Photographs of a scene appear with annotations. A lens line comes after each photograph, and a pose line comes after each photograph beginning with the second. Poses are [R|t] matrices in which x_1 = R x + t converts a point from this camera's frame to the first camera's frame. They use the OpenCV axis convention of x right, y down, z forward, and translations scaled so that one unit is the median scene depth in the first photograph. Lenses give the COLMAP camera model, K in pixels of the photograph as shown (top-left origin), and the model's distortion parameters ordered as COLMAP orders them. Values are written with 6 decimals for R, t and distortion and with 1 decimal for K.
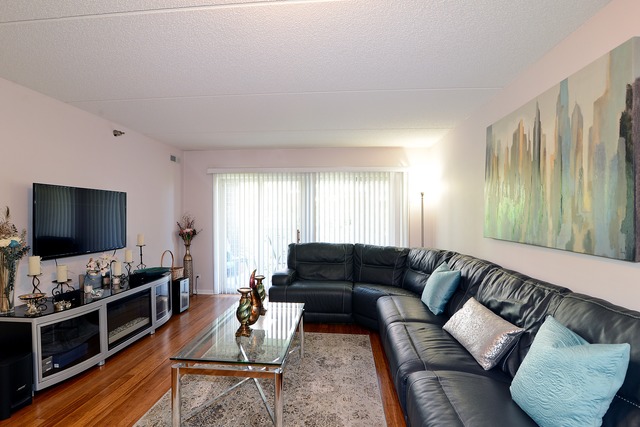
lens RADIAL K [[319.7, 0, 318.6], [0, 319.7, 217.4], [0, 0, 1]] dist [-0.000644, -0.000427]
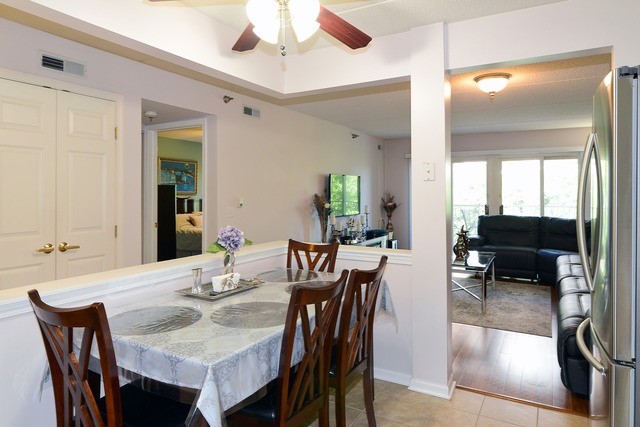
lens RADIAL K [[415.5, 0, 310.6], [0, 415.5, 191.8], [0, 0, 1]] dist [0.000567, -0.000124]
pose [[0.906157, -0.001251, -0.422939, -0.005414], [-0.002666, 0.999959, -0.008671, 0.010419], [0.422933, 0.008985, 0.906117, -0.812542]]
